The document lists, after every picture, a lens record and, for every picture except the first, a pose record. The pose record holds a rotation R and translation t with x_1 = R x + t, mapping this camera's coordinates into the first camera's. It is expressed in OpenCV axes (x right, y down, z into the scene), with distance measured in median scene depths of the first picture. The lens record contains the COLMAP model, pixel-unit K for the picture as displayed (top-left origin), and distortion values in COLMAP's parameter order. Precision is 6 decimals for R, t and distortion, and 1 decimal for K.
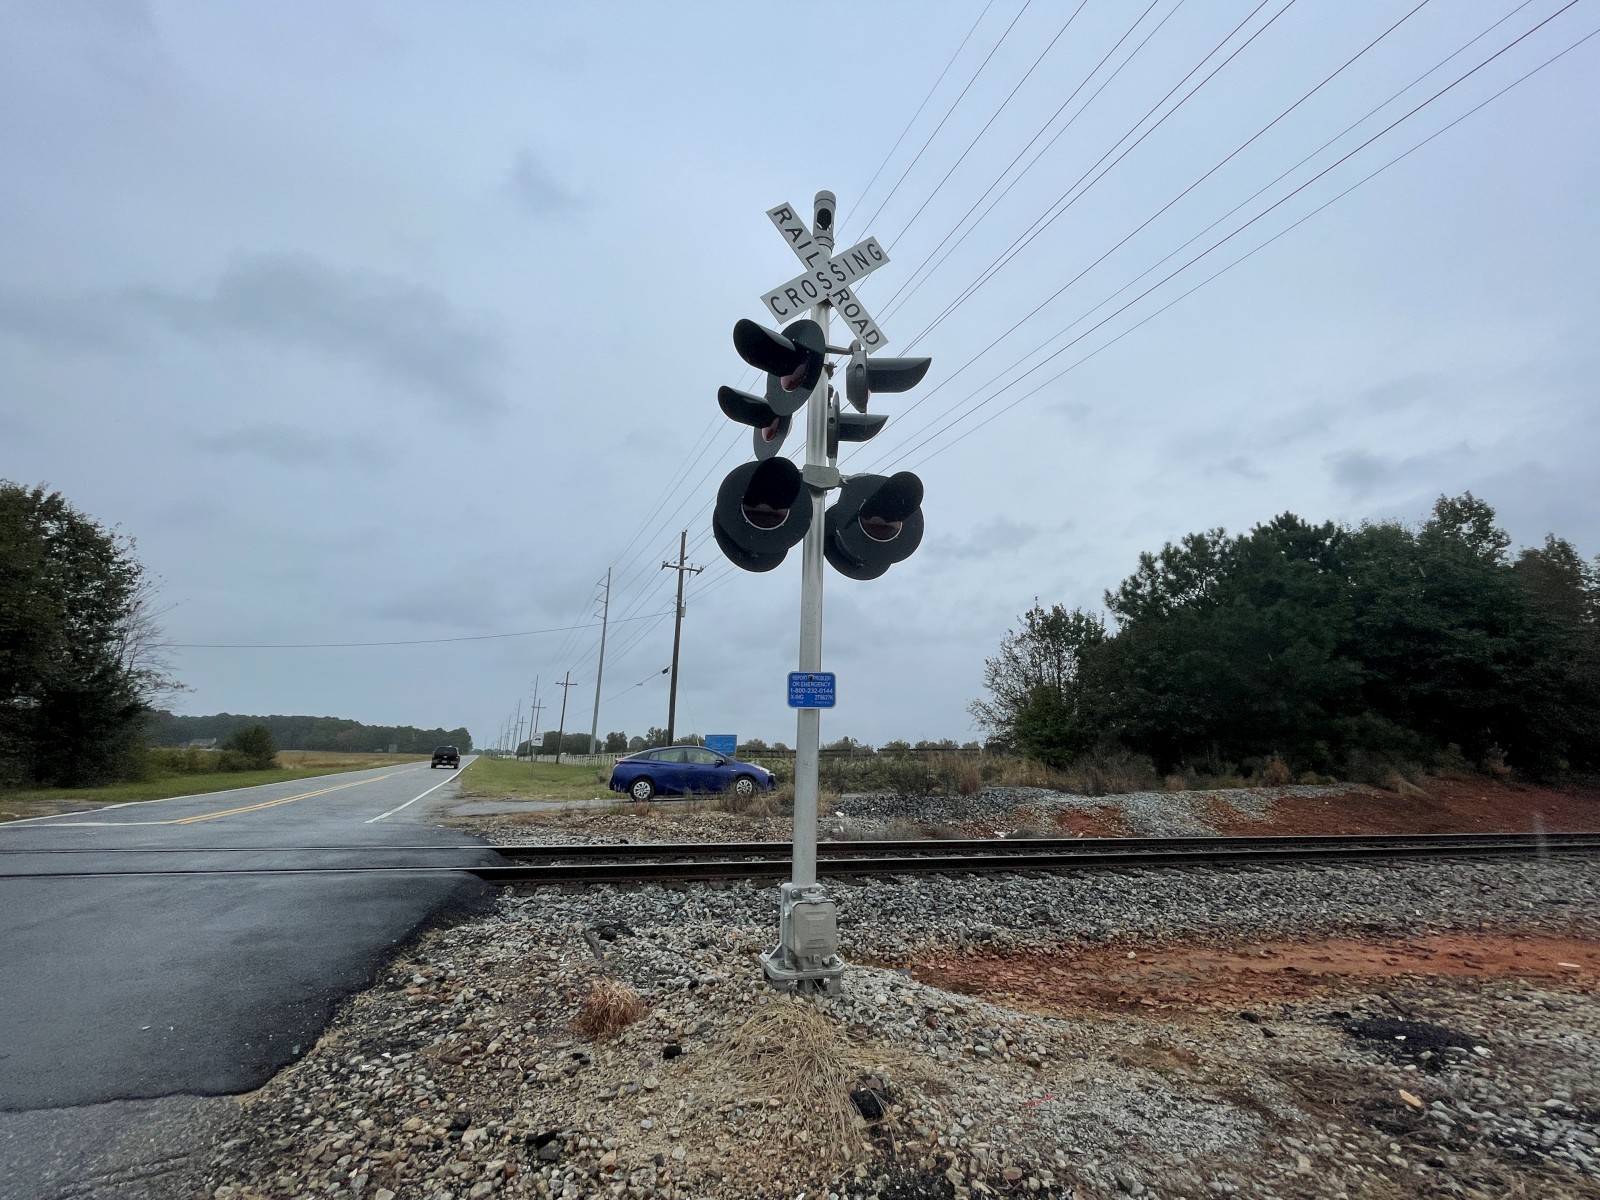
lens RADIAL K [[642.5, 0, 802.2], [0, 642.5, 598.9], [0, 0, 1]] dist [-0.002565, -0.000212]
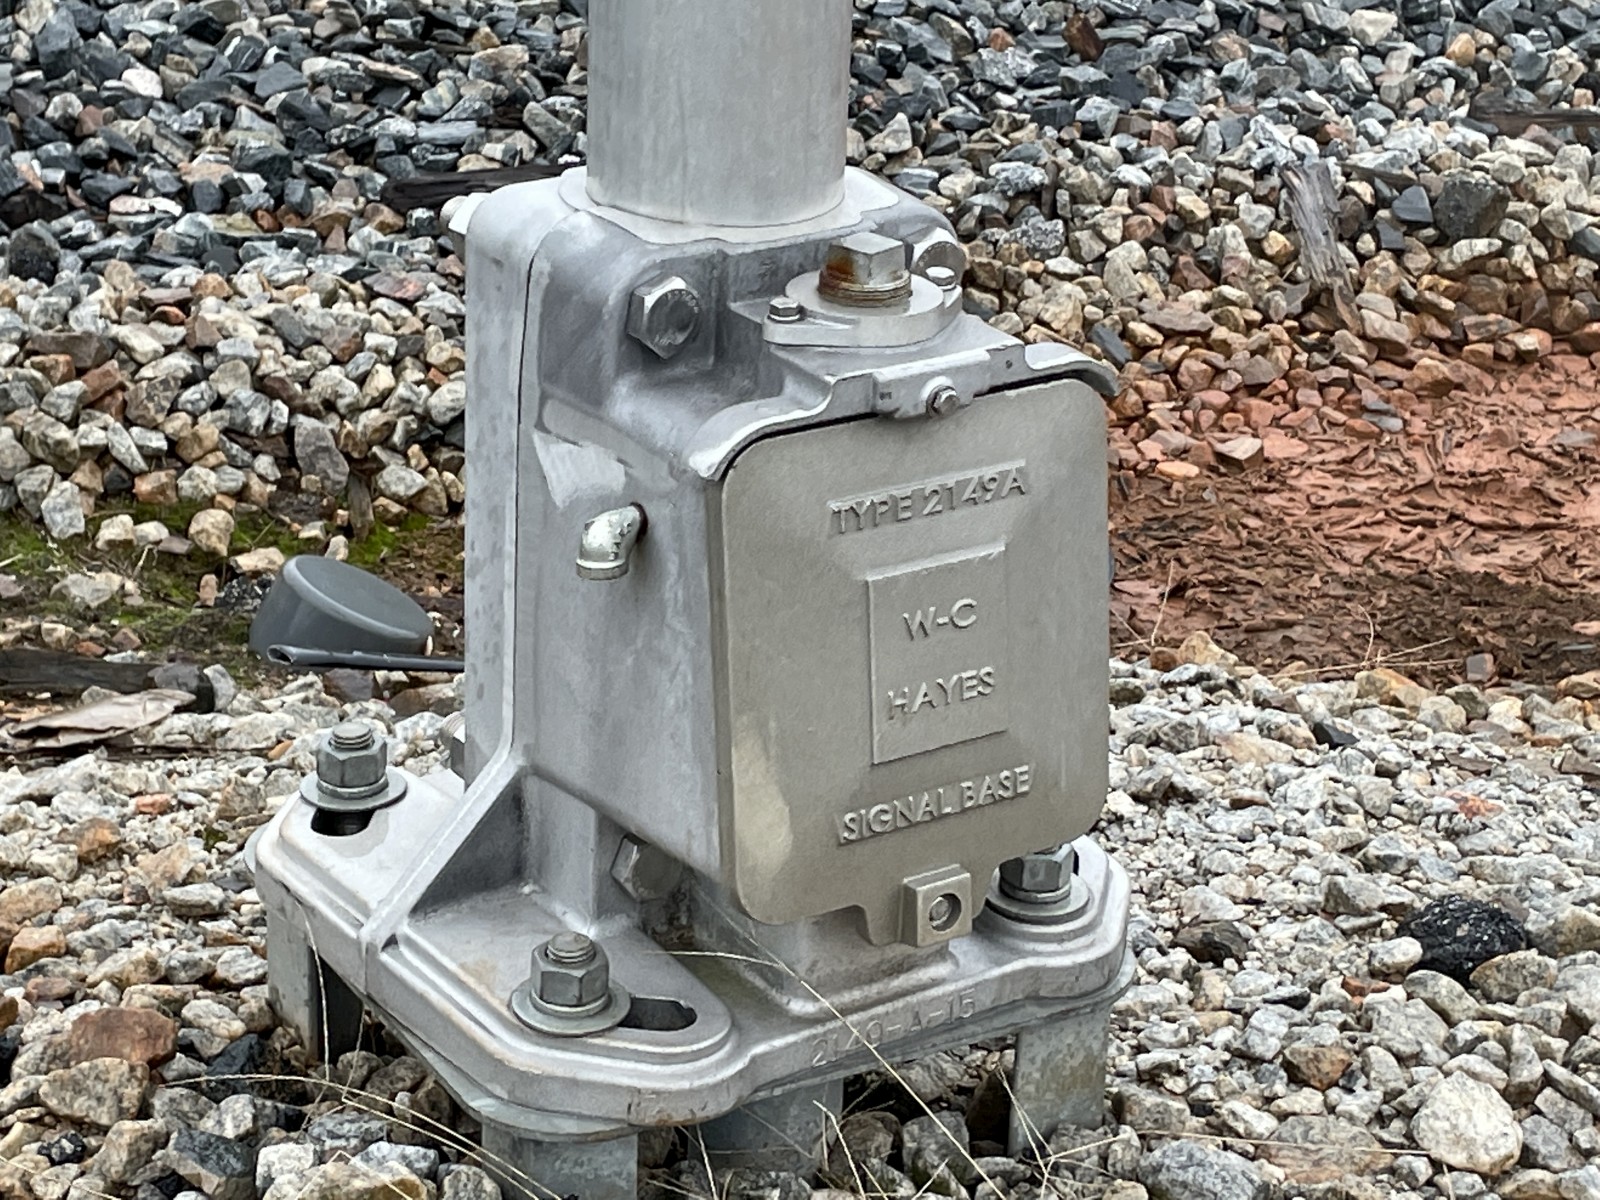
lens RADIAL K [[3694.2, 0, 800.0], [0, 3694.2, 600.0], [0, 0, 1]] dist [0.104693, 0.333400]
pose [[0.967923, -0.089654, 0.234708, -0.090956], [-0.068659, 0.804227, 0.590343, 0.138728], [-0.241685, -0.587521, 0.772274, 0.433454]]
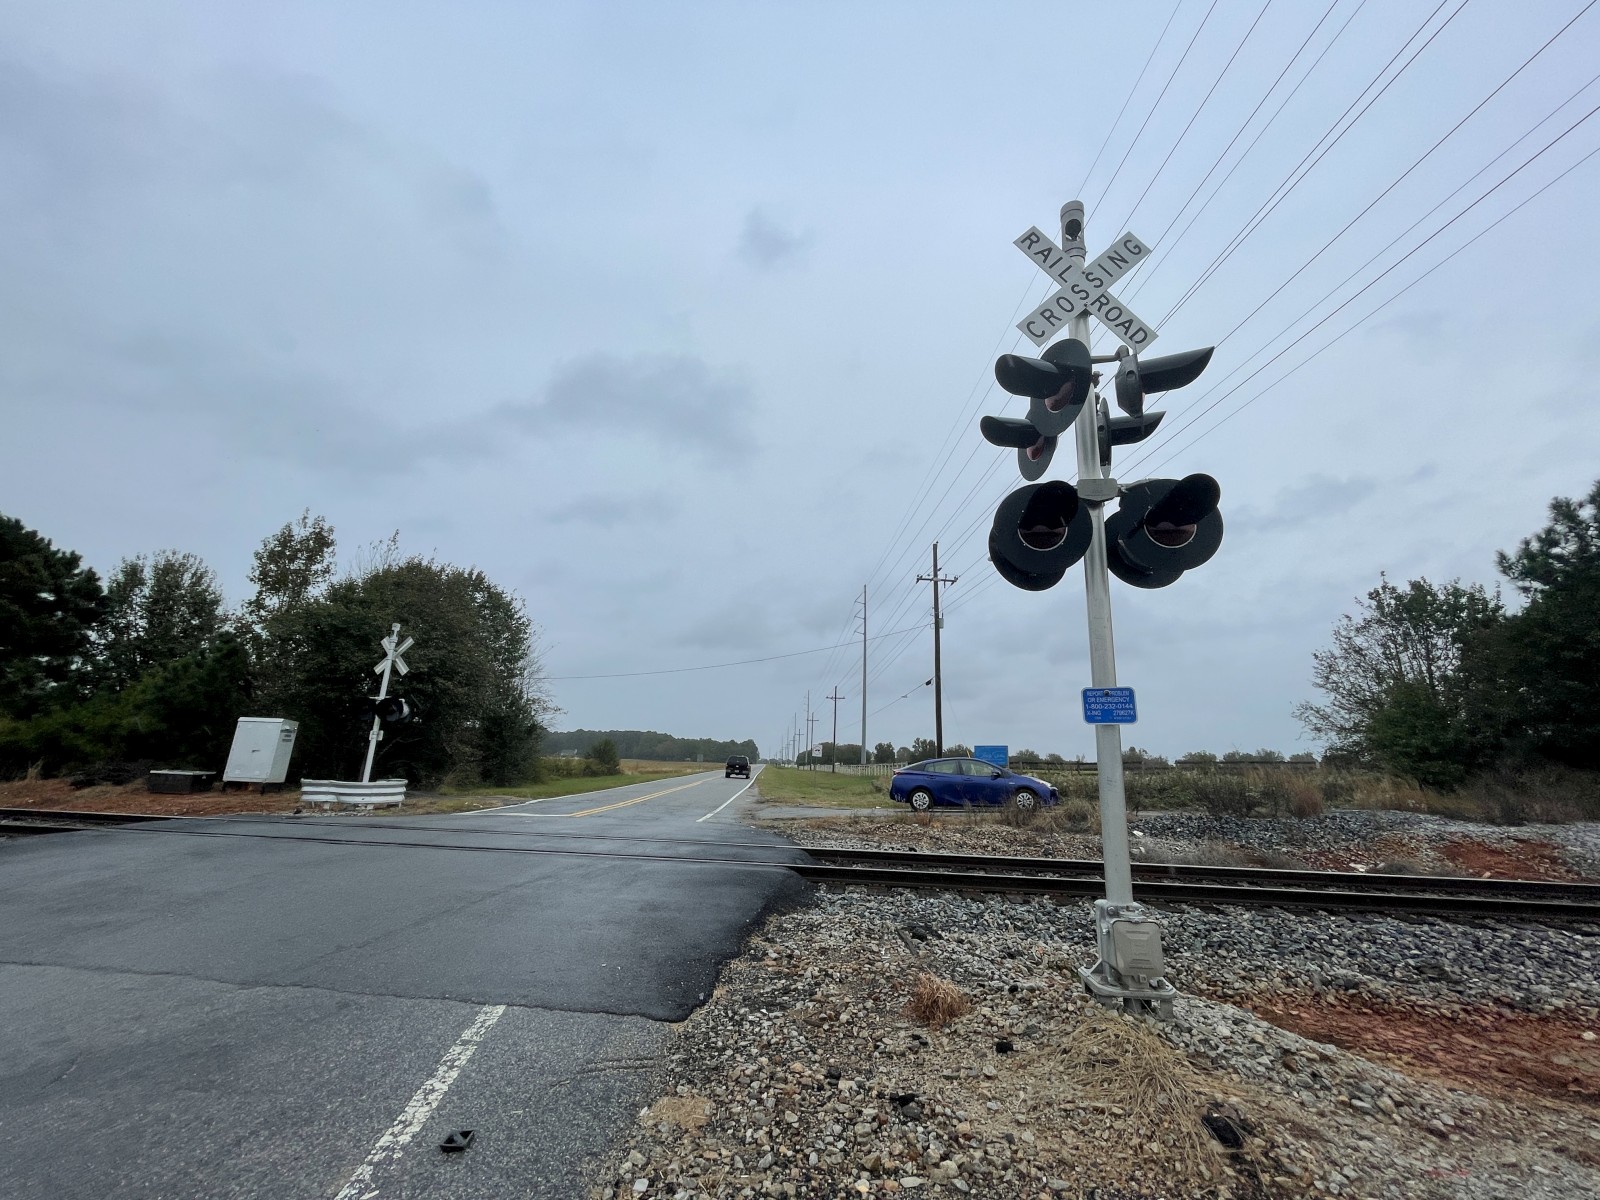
lens RADIAL K [[642.0, 0, 805.2], [0, 642.0, 600.1], [0, 0, 1]] dist [-0.002283, -0.000306]
pose [[0.923130, -0.087251, -0.374458, -0.026997], [0.081970, 0.996182, -0.030039, -0.023985], [0.375649, -0.002965, 0.926757, -0.077868]]
